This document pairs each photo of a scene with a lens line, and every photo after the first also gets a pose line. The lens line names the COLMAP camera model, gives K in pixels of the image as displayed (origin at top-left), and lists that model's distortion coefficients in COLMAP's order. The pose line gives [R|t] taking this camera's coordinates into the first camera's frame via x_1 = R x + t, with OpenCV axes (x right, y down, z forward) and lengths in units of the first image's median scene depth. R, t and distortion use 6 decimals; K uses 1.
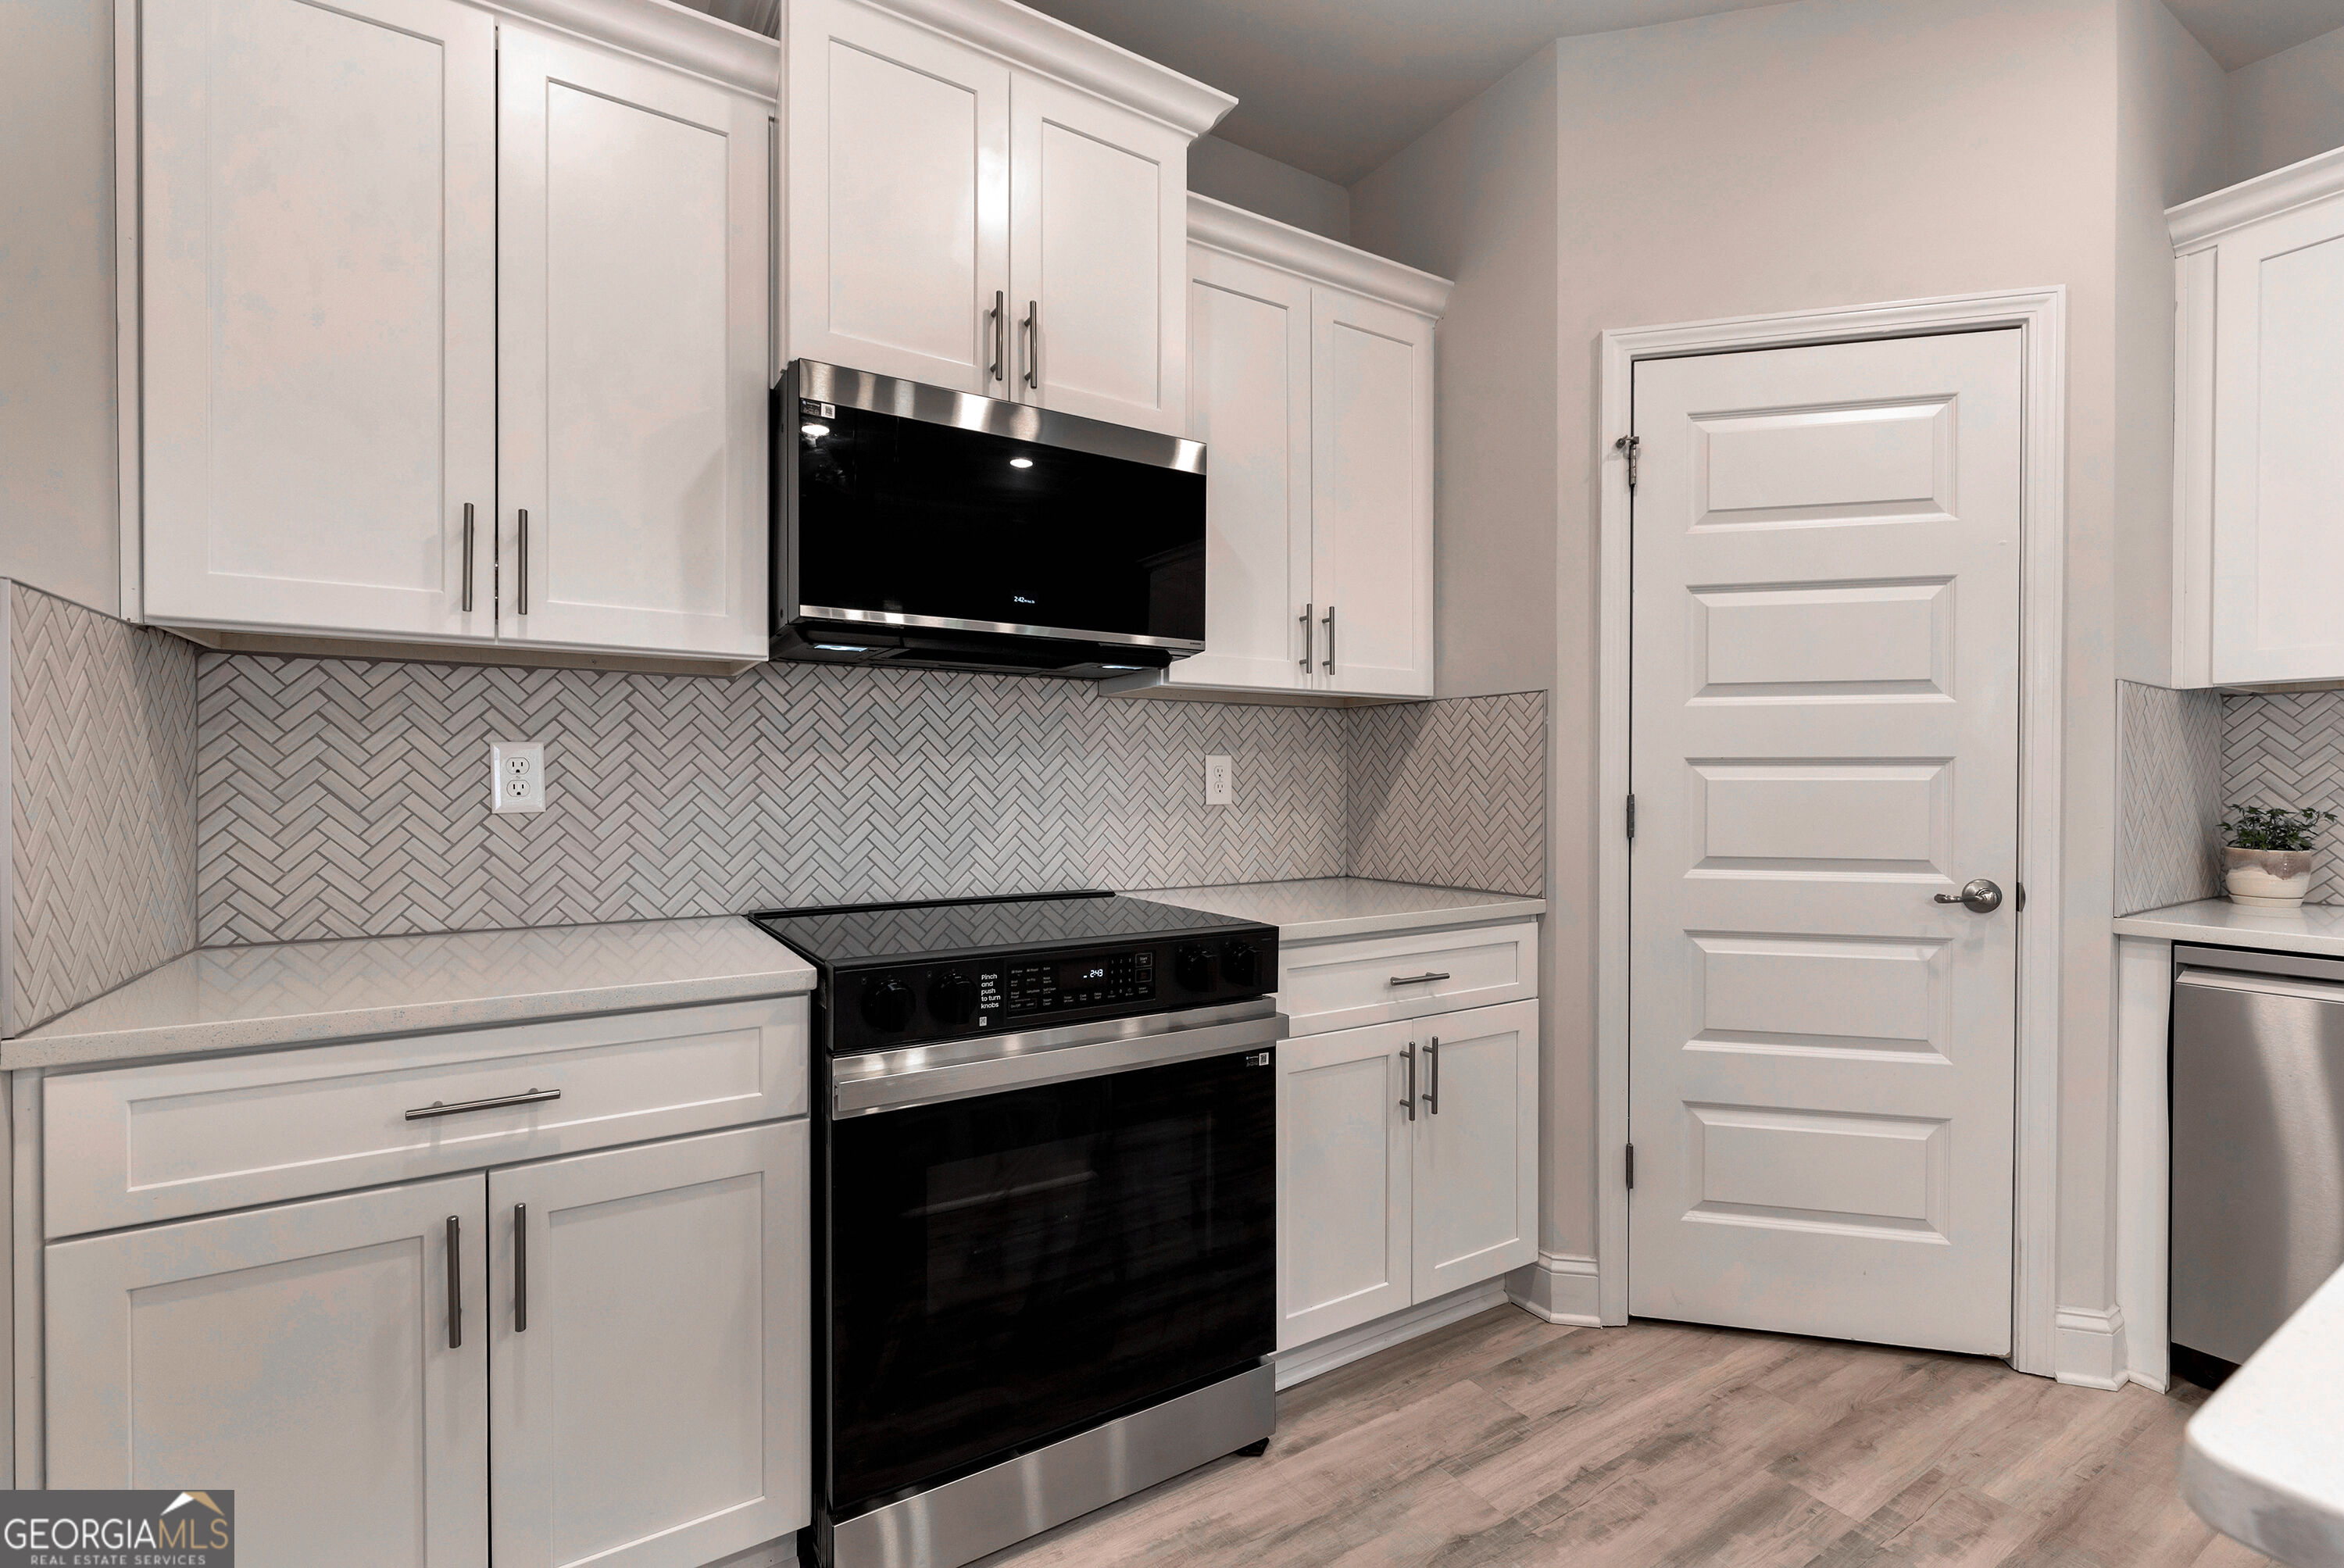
lens RADIAL K [[1052.7, 0, 1180.6], [0, 1052.7, 780.2], [0, 0, 1]] dist [0.006510, -0.000003]
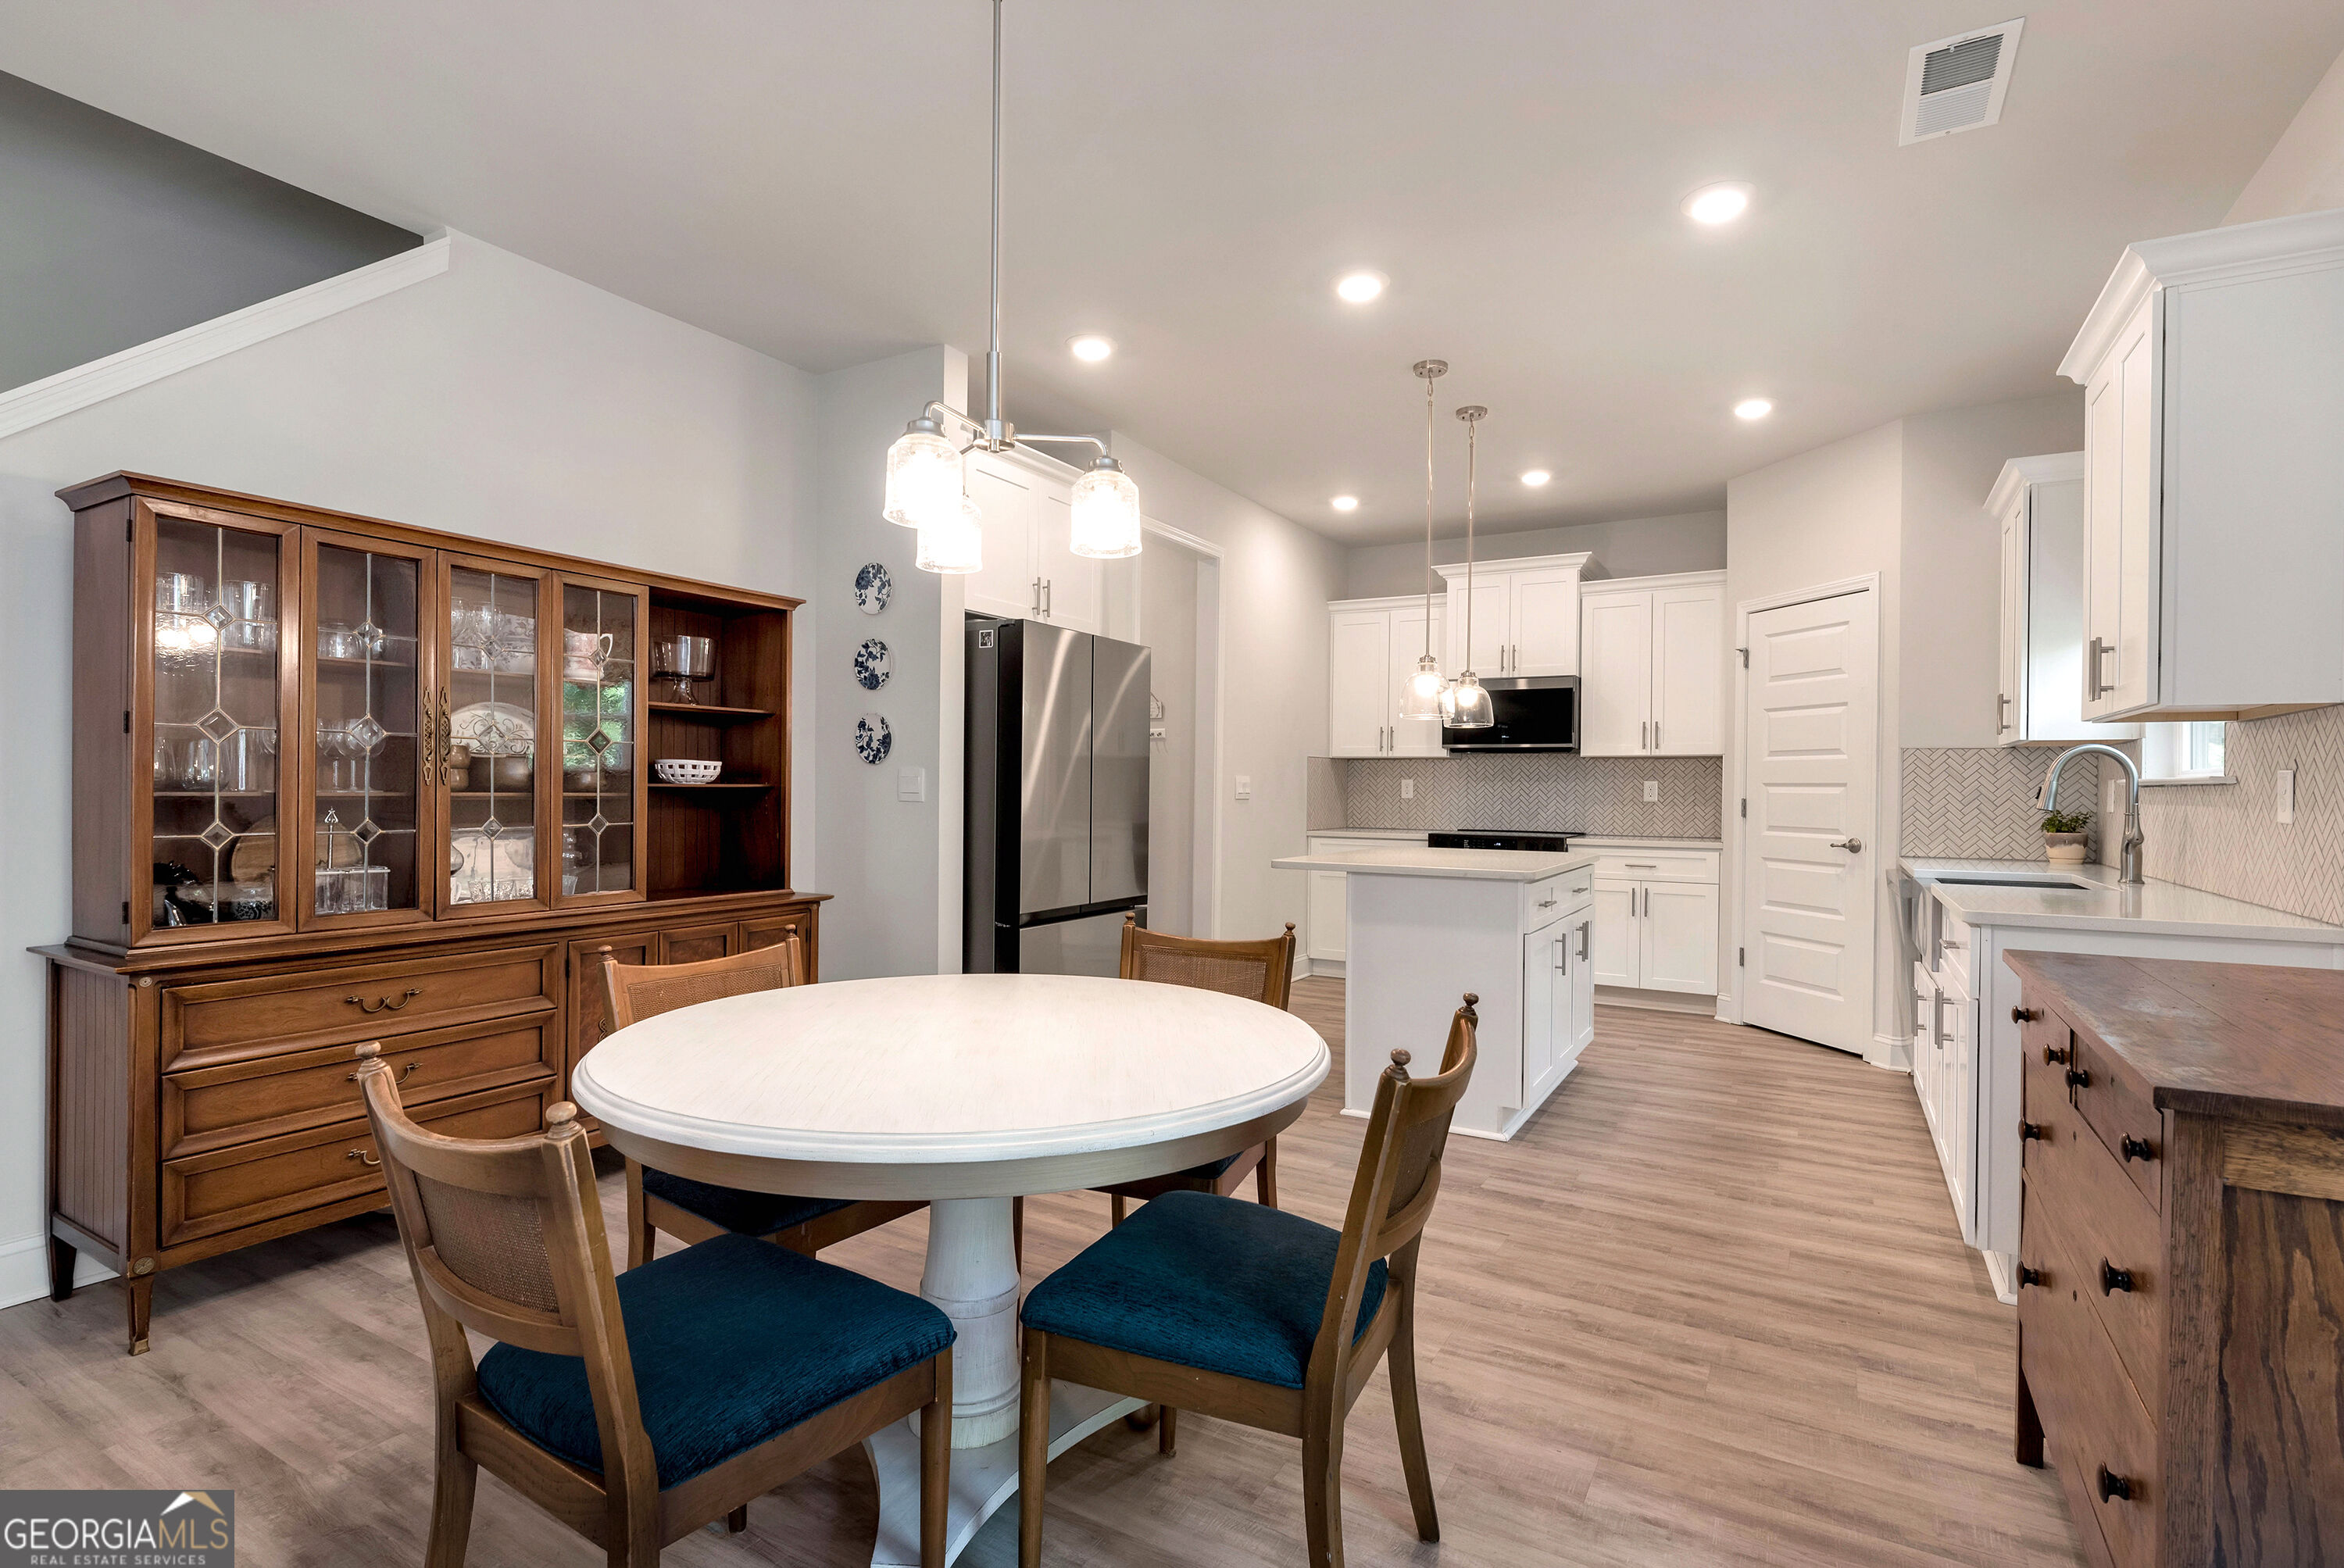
lens RADIAL K [[1102.7, 0, 1172.0], [0, 1102.7, 784.0], [0, 0, 1]] dist [-0.000106, -0.000011]
pose [[0.450284, 0.003277, -0.892879, 2.161523], [-0.007882, 0.999969, -0.000305, -0.008268], [0.892851, 0.007175, 0.450296, -1.319203]]
